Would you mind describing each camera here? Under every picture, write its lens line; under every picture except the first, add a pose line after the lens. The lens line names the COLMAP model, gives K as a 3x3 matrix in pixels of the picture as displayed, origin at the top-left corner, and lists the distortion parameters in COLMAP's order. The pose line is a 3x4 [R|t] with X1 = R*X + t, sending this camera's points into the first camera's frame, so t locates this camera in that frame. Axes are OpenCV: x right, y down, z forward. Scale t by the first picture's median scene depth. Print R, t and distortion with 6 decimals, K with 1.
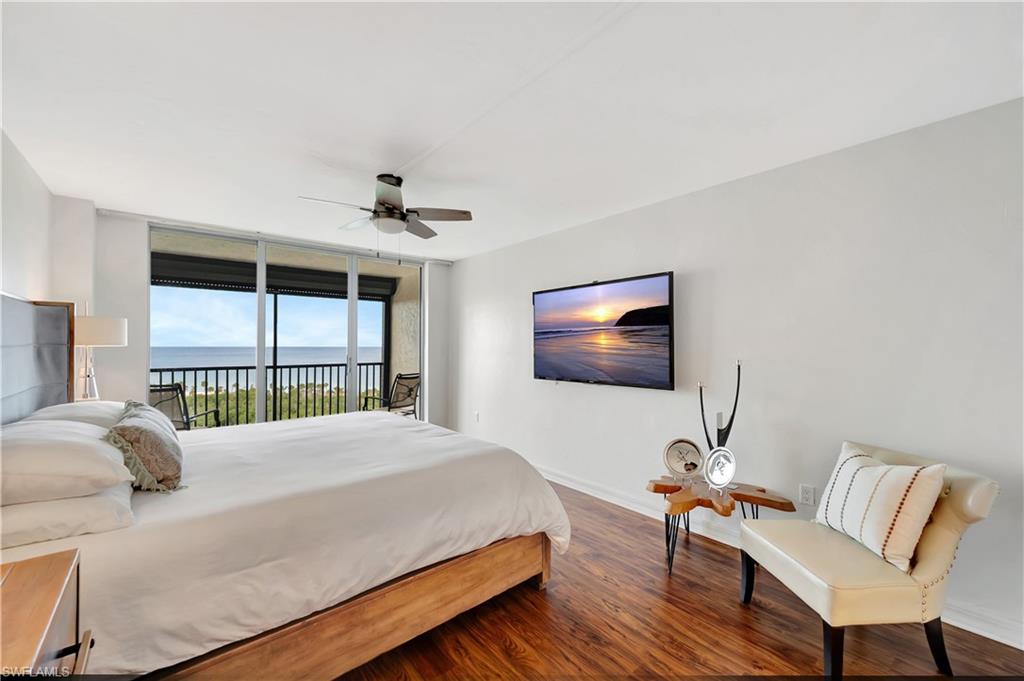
lens RADIAL K [[410.7, 0, 518.7], [0, 410.7, 343.2], [0, 0, 1]] dist [0.002882, -0.000045]
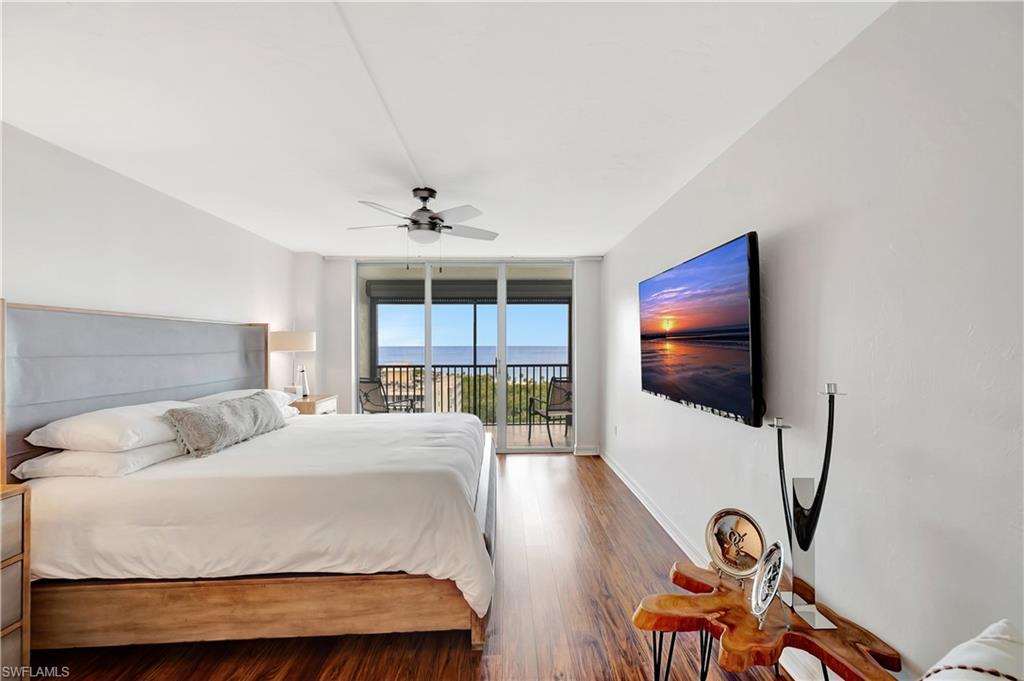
lens RADIAL K [[410.7, 0, 519.7], [0, 410.7, 343.2], [0, 0, 1]] dist [0.002882, -0.000045]
pose [[0.782713, -0.008139, -0.622329, 0.766857], [0.010069, 0.999949, -0.000415, -0.019630], [0.622301, -0.005941, 0.782755, 0.492019]]
